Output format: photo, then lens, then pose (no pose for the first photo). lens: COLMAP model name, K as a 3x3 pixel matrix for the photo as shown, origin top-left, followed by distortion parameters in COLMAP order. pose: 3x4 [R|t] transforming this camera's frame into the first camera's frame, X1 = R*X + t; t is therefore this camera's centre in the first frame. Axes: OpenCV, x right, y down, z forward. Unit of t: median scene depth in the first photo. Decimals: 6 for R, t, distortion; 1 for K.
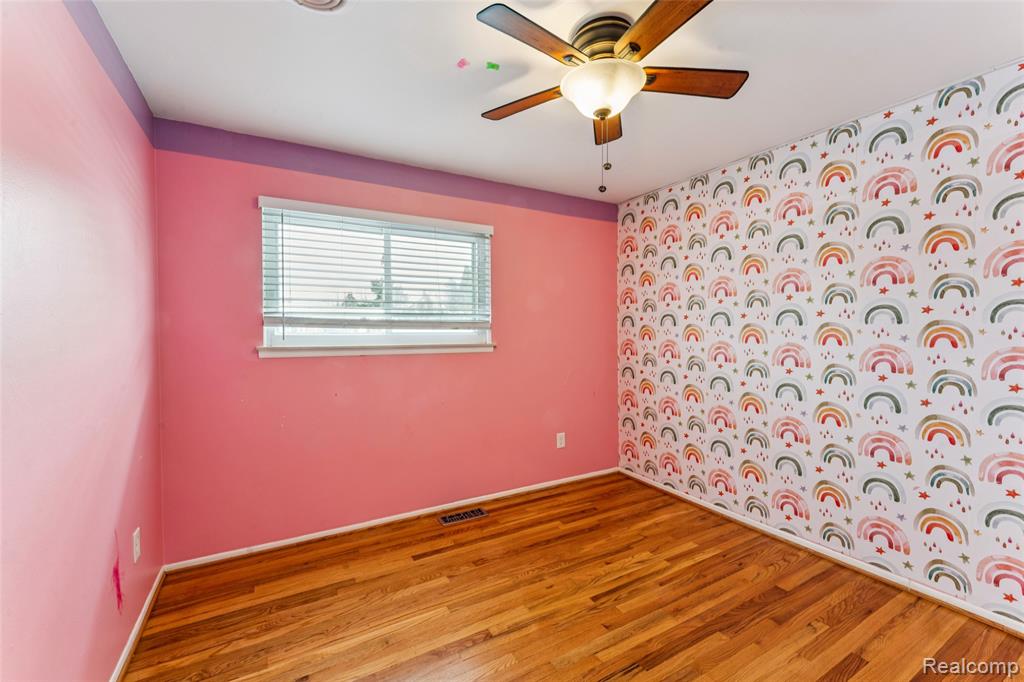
lens RADIAL K [[430.2, 0, 510.9], [0, 430.2, 338.5], [0, 0, 1]] dist [-0.000058, -0.000021]
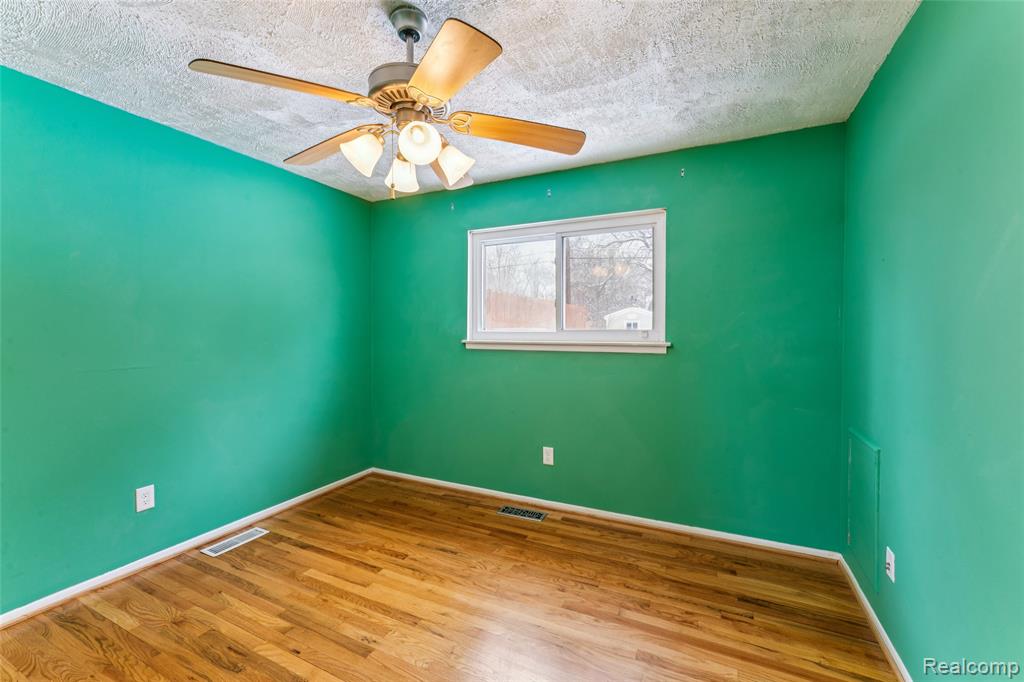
lens RADIAL K [[430.2, 0, 510.2], [0, 430.2, 335.9], [0, 0, 1]] dist [-0.000058, -0.000021]
pose [[0.547012, 0.009996, -0.837065, 0.587662], [-0.013562, 0.999903, 0.003079, -0.002888], [0.837015, 0.009668, 0.547095, 0.346163]]
